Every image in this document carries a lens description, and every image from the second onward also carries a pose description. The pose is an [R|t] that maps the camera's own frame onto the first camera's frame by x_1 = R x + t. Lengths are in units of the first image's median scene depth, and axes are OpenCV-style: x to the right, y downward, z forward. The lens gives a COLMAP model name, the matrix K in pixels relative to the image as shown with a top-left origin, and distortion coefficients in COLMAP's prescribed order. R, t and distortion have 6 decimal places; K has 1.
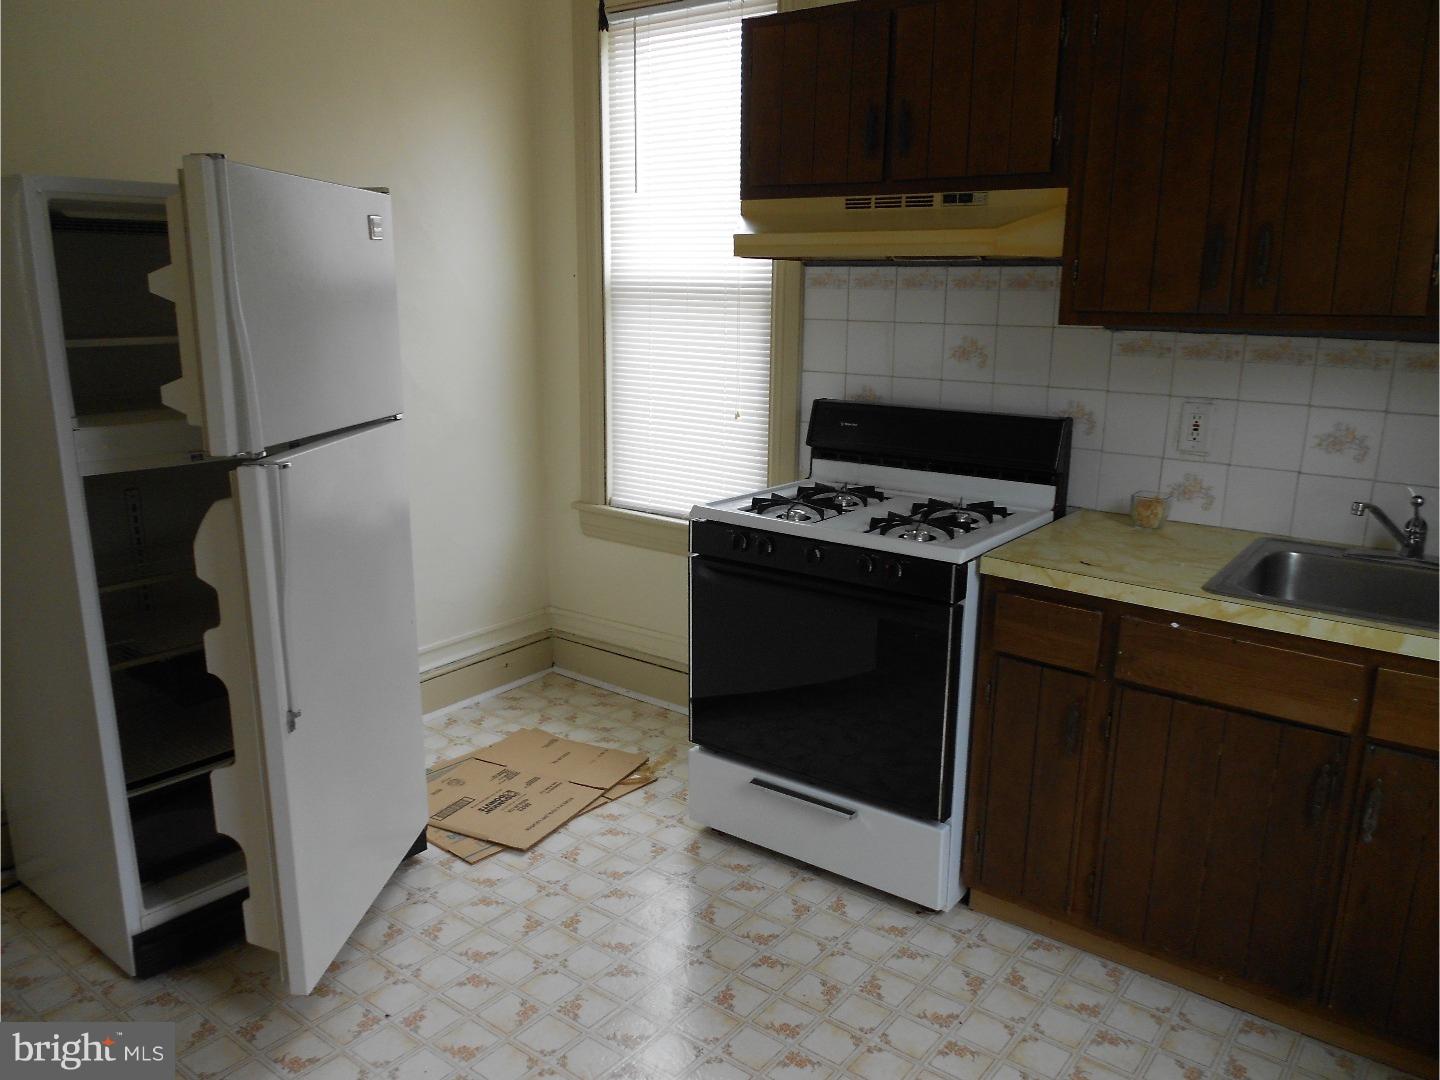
lens RADIAL K [[1094.1, 0, 718.1], [0, 1094.1, 564.8], [0, 0, 1]] dist [-0.009890, -0.002775]
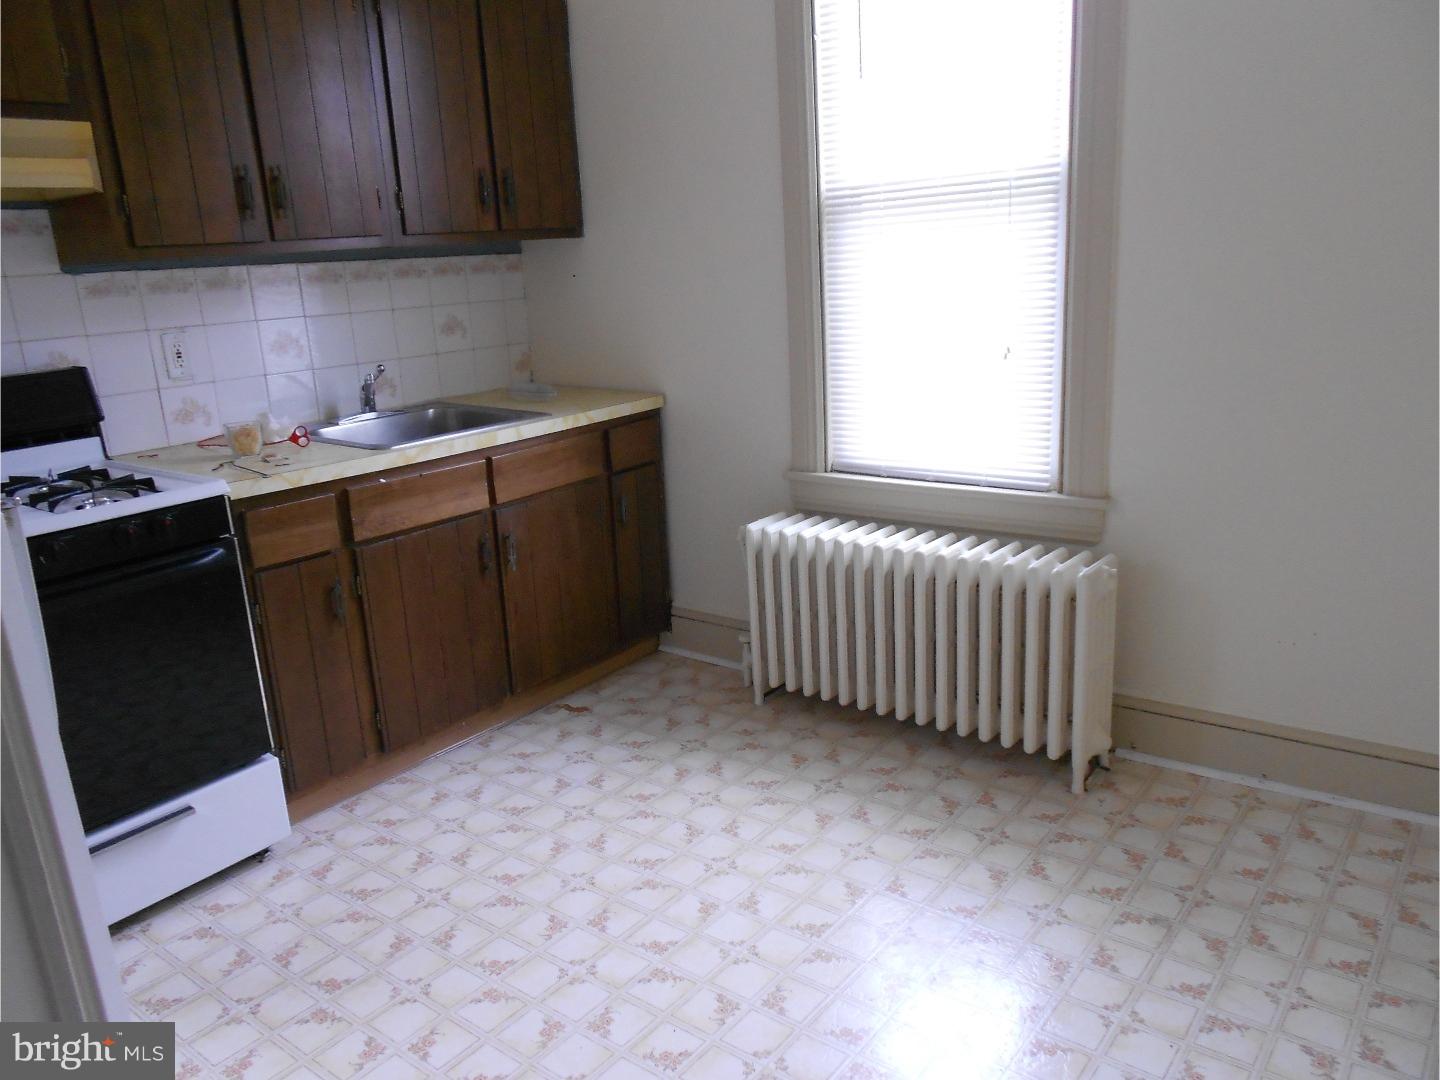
lens RADIAL K [[1095.6, 0, 720.0], [0, 1095.6, 540.0], [0, 0, 1]] dist [0.003667, 0.001660]
pose [[0.006470, -0.273048, 0.961979, -0.726805], [0.301540, 0.917752, 0.258467, -0.081562], [-0.953431, 0.288403, 0.088273, 0.466213]]
